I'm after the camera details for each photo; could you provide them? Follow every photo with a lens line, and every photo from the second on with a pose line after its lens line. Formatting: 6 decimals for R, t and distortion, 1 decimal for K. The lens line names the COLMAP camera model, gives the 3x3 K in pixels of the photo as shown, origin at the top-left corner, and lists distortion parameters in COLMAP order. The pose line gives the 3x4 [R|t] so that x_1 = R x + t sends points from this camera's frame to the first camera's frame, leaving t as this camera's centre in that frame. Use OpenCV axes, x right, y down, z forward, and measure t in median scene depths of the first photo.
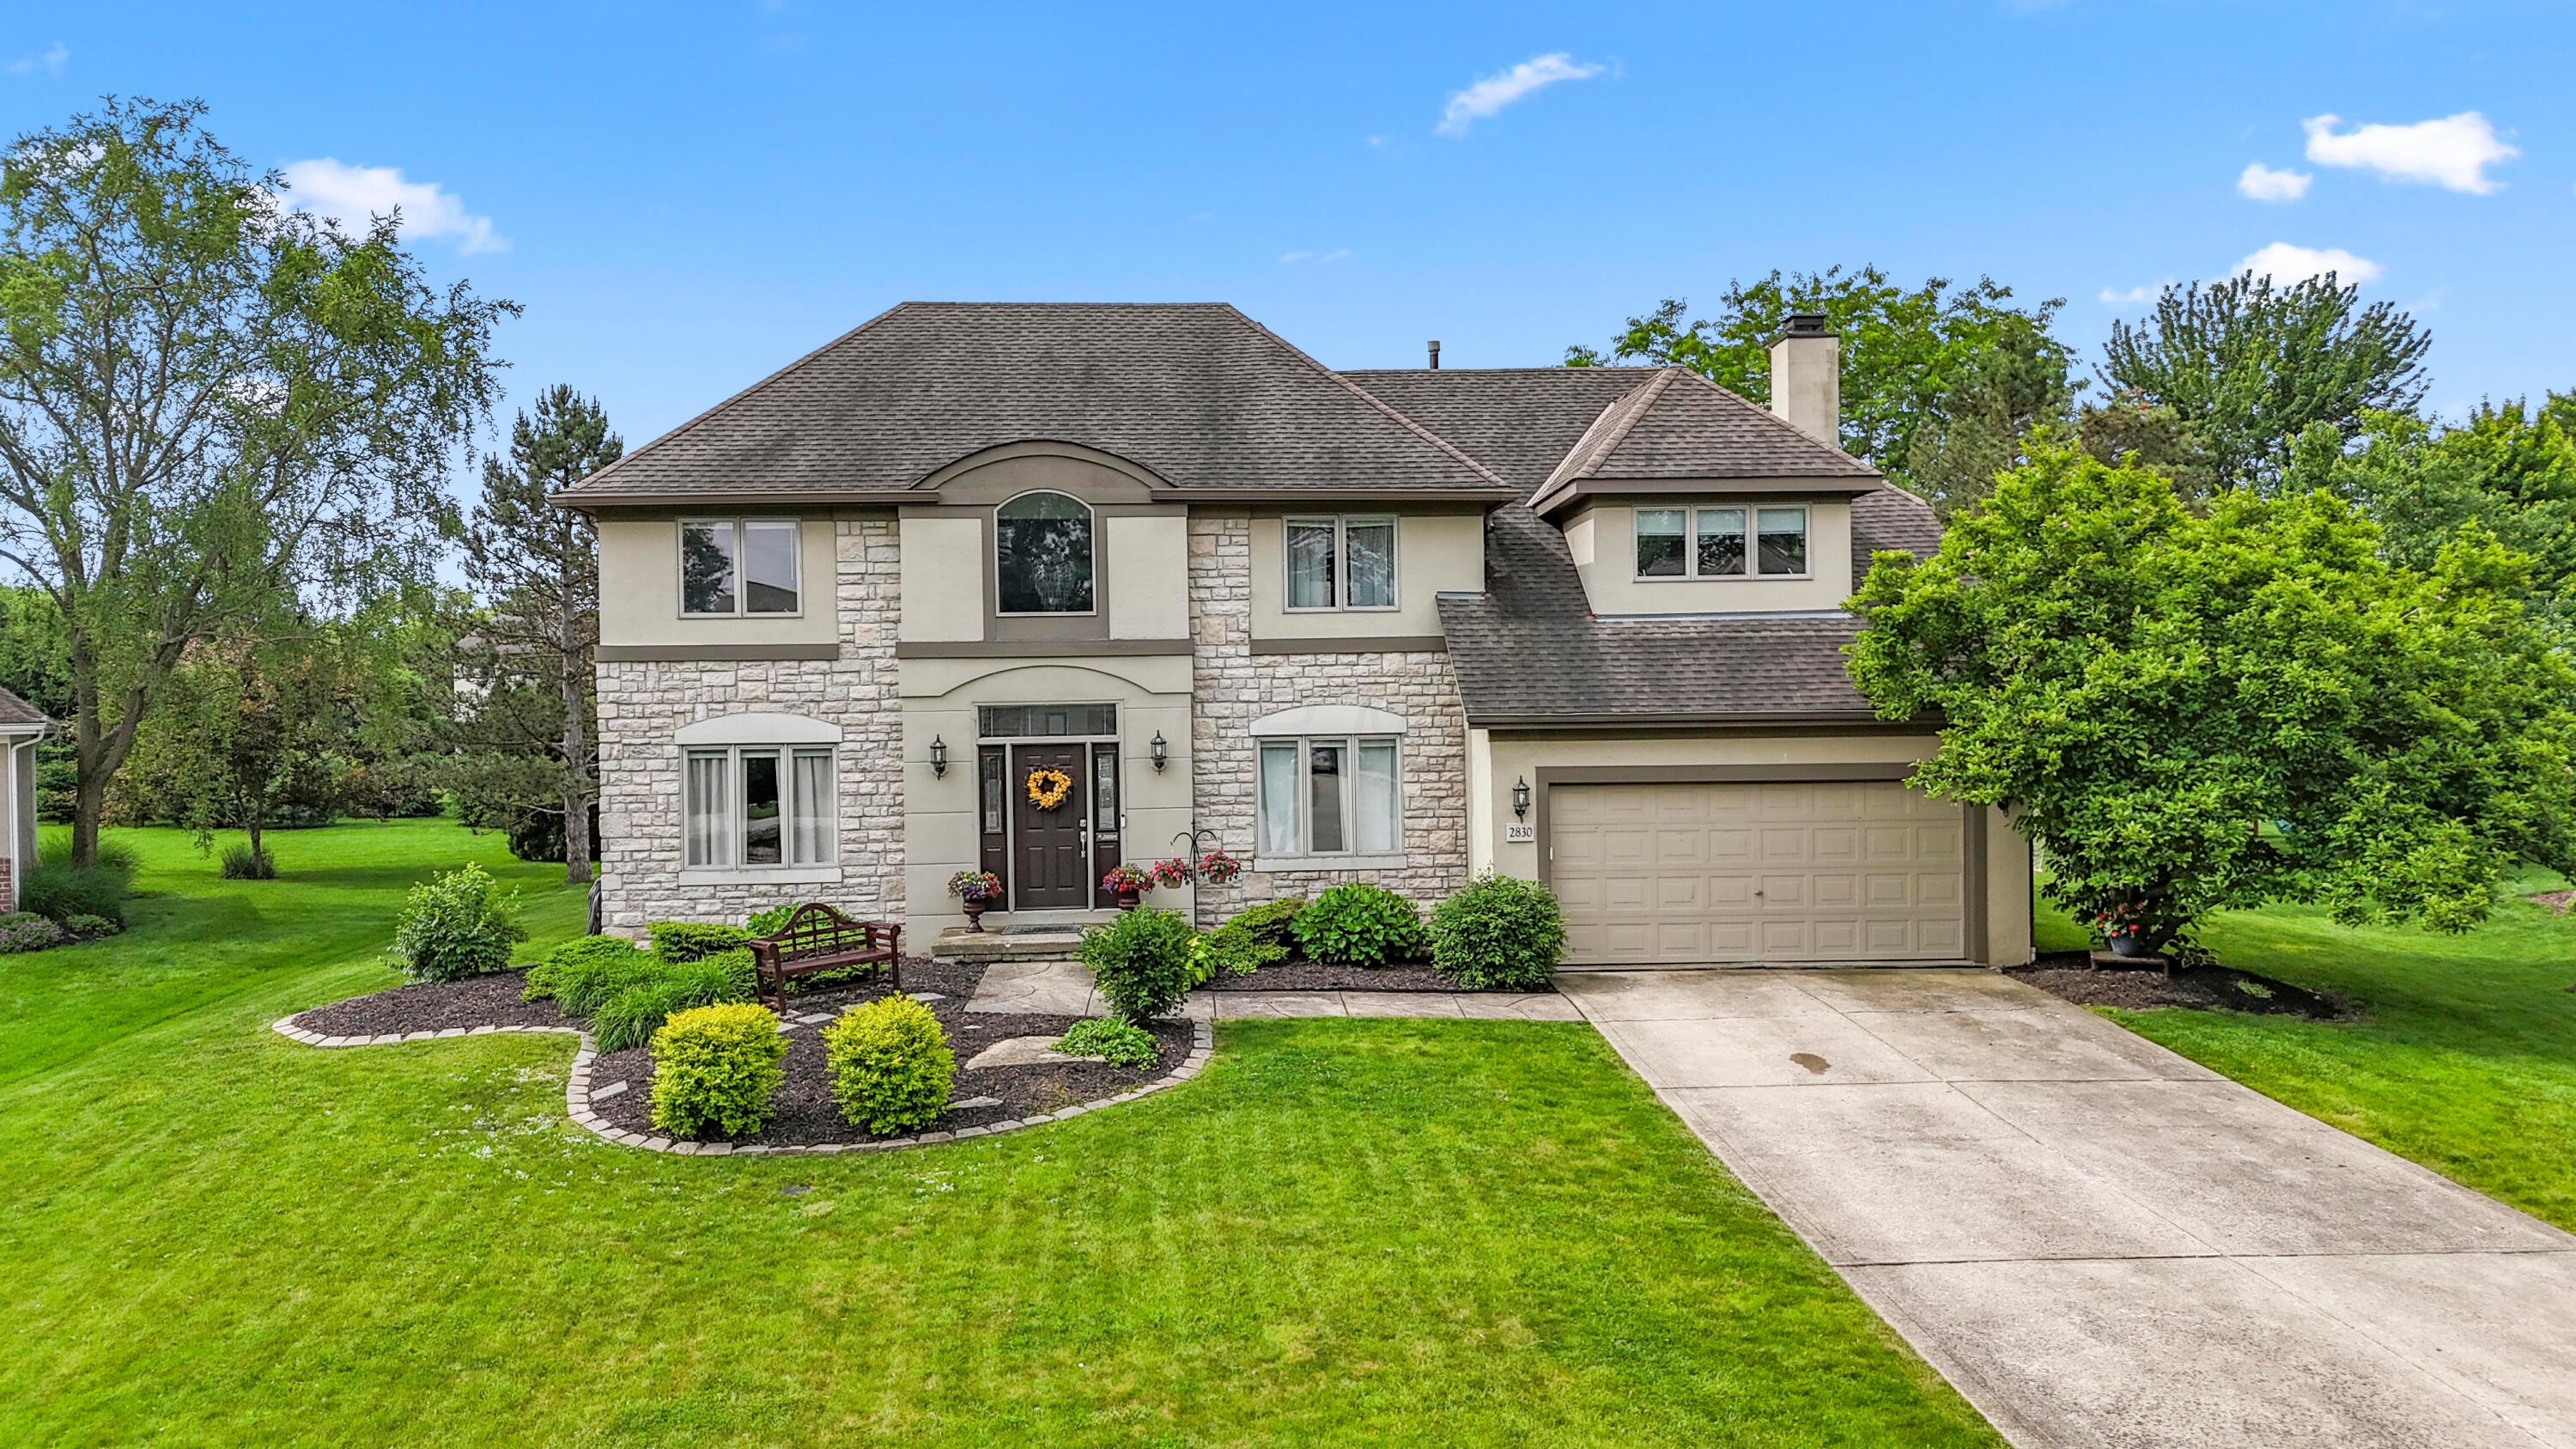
lens RADIAL K [[1899.2, 0, 1288.0], [0, 1899.2, 724.5], [0, 0, 1]] dist [0.092717, -0.105878]
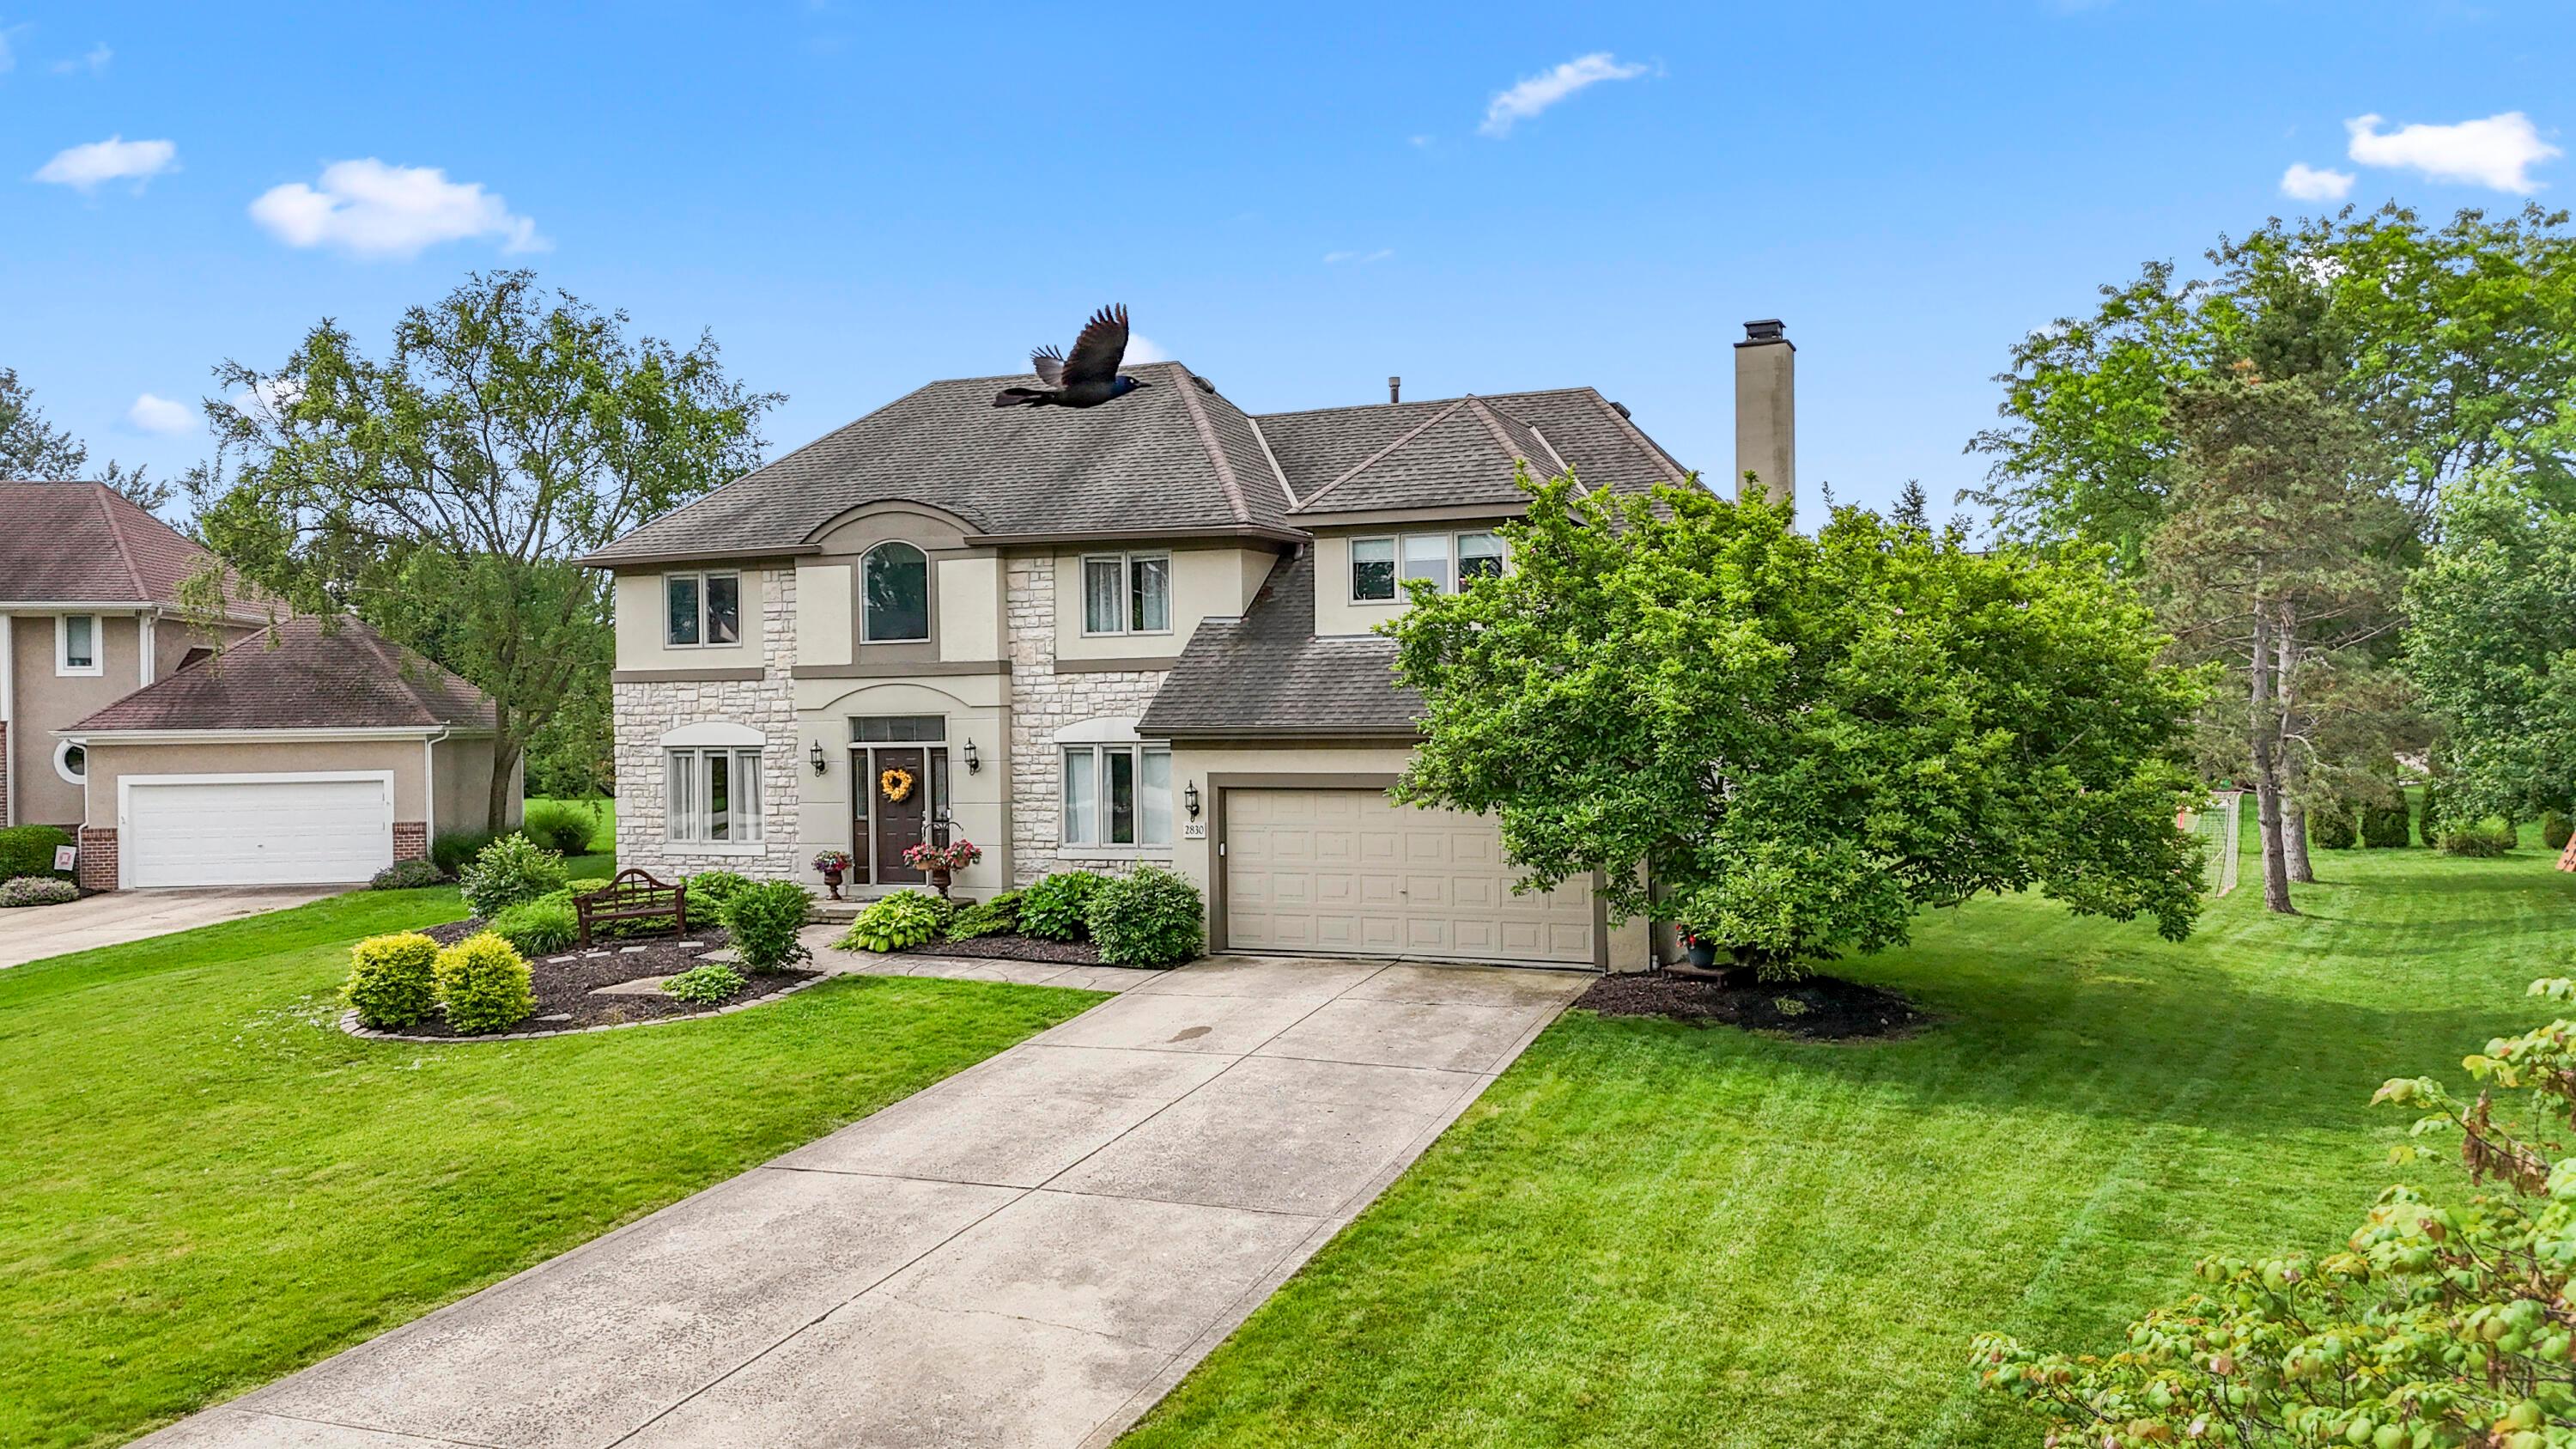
lens RADIAL K [[1899.2, 0, 1288.0], [0, 1899.2, 724.5], [0, 0, 1]] dist [0.092717, -0.105878]
pose [[0.908526, 0.003989, -0.417809, 0.610080], [-0.003400, 0.999992, 0.002153, -0.008431], [0.417814, -0.000535, 0.908532, -0.005023]]
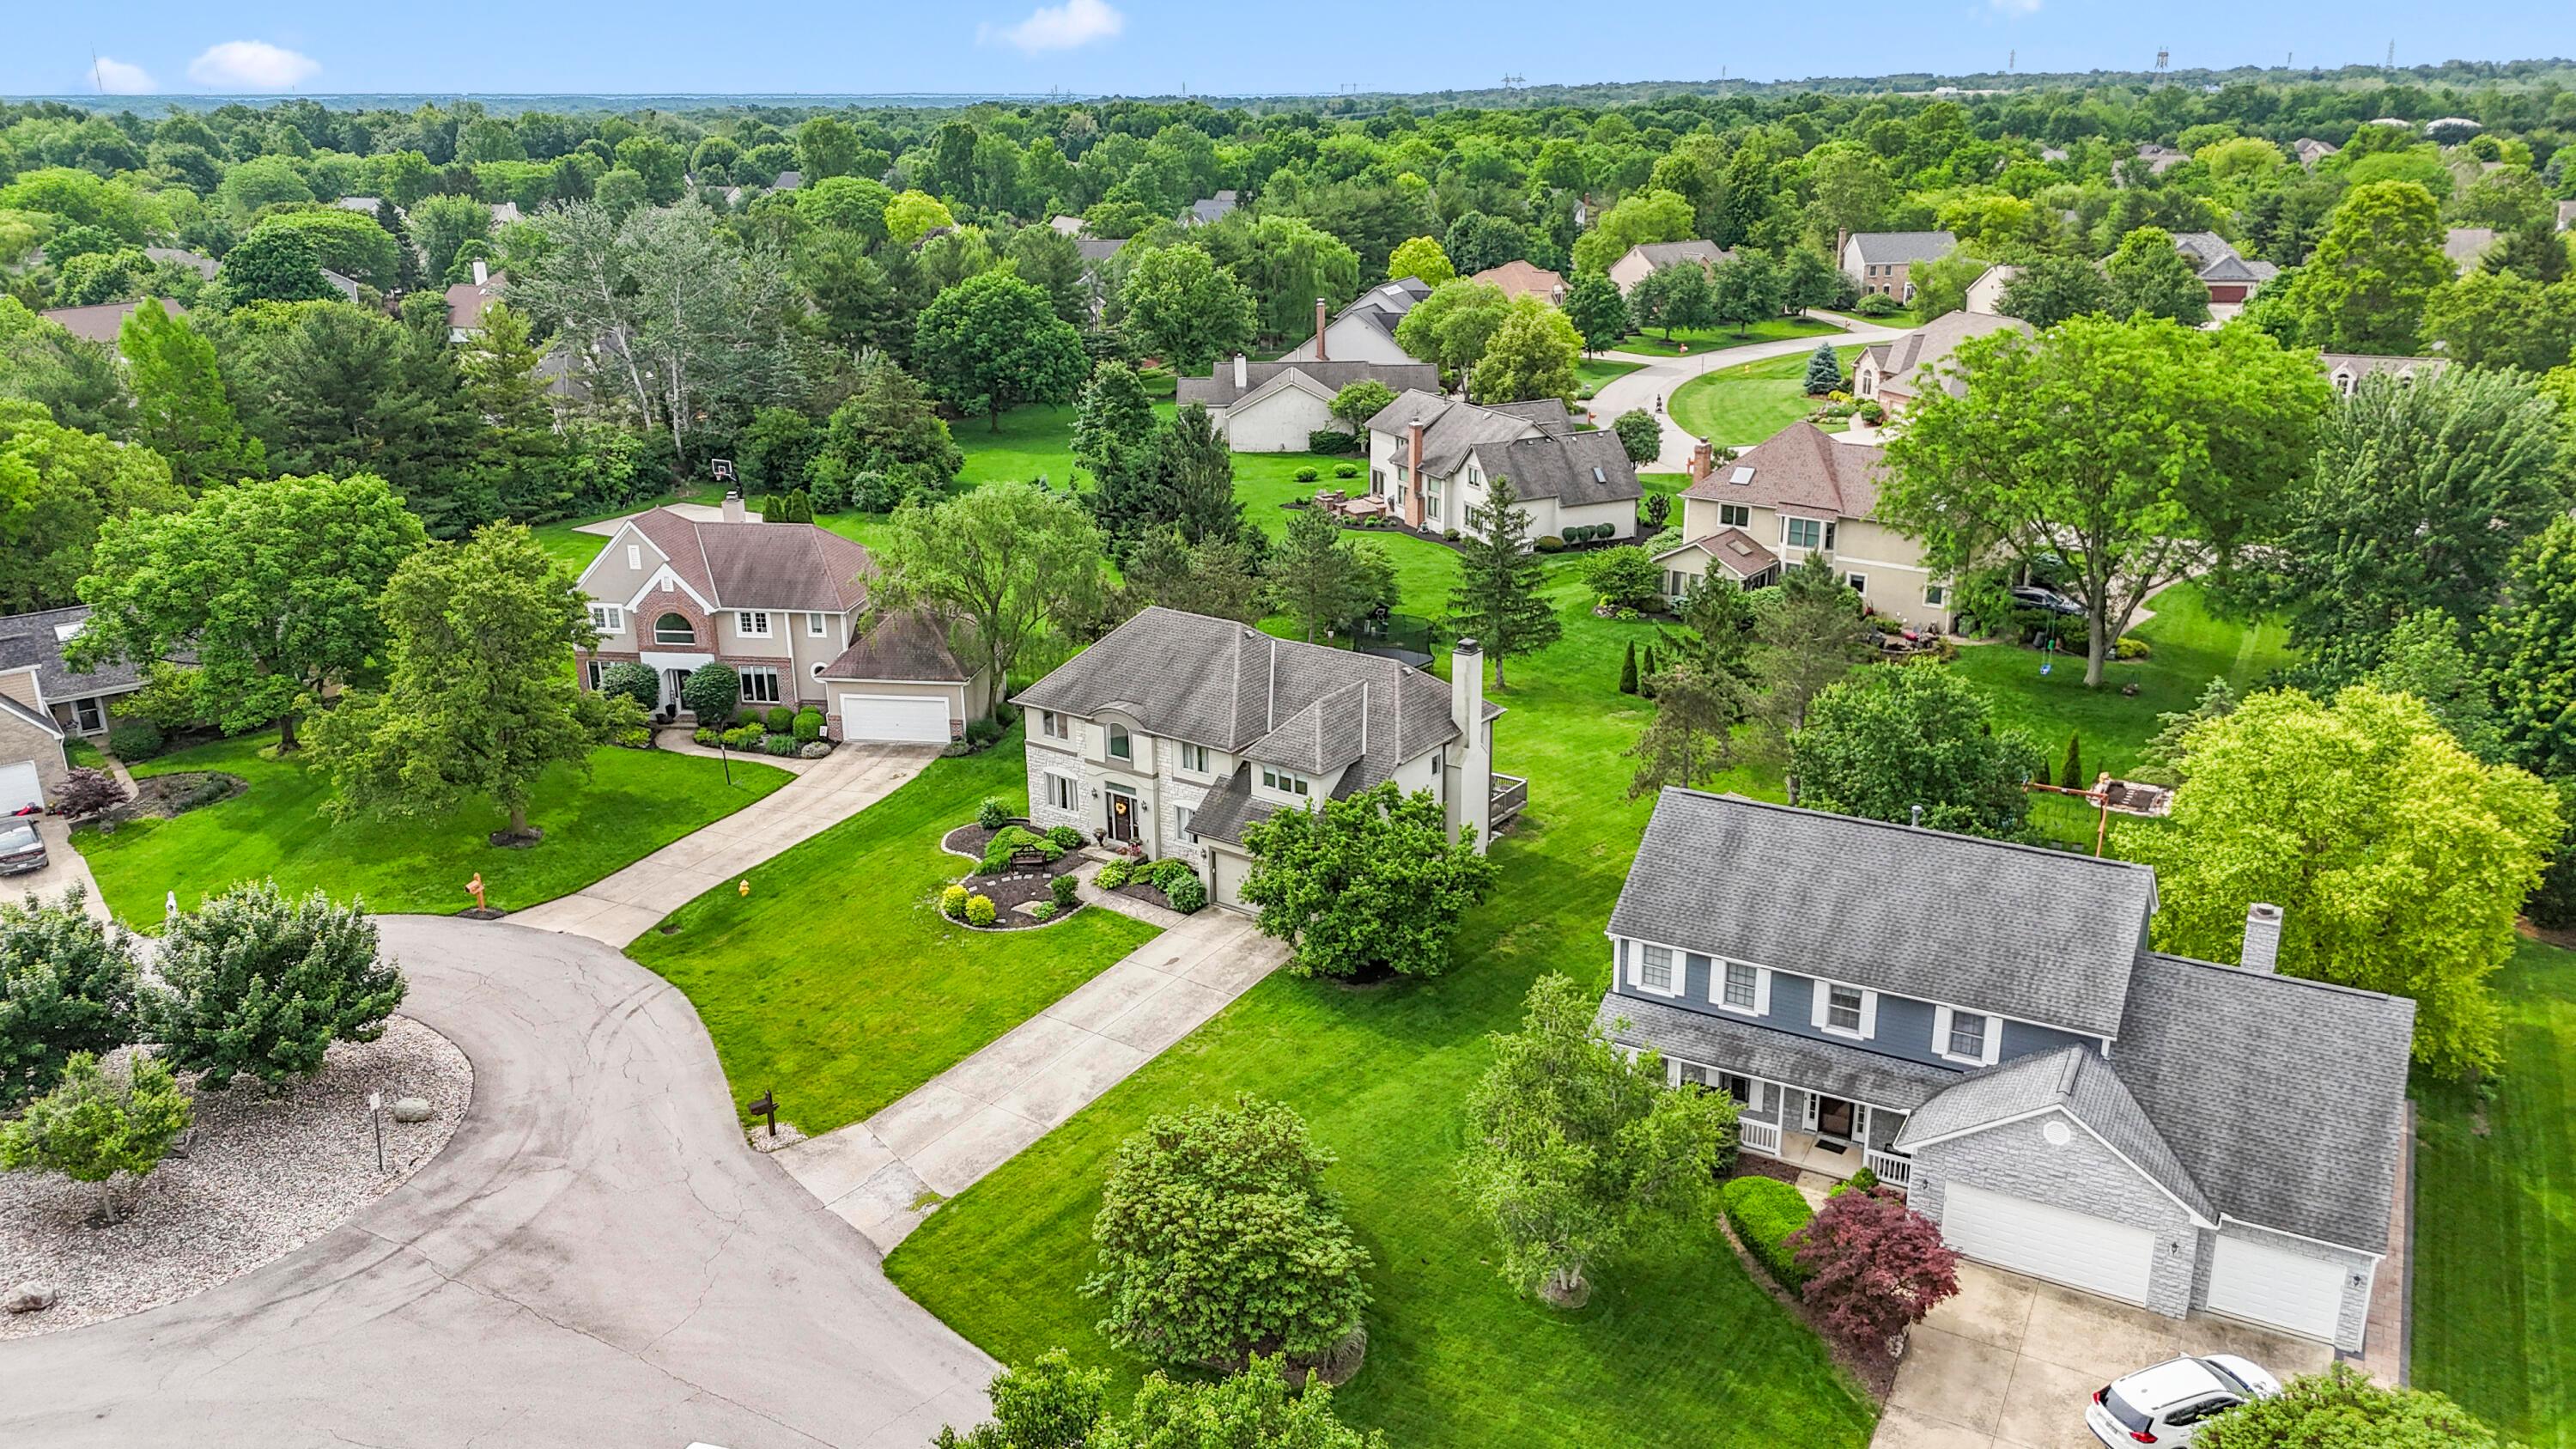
lens RADIAL K [[1899.2, 0, 1288.0], [0, 1899.2, 724.5], [0, 0, 1]] dist [0.092717, -0.105878]
pose [[0.771919, 0.203267, -0.602349, 2.040681], [-0.003465, 0.948836, 0.315751, -1.139392], [0.635712, -0.241647, 0.733129, -1.186945]]
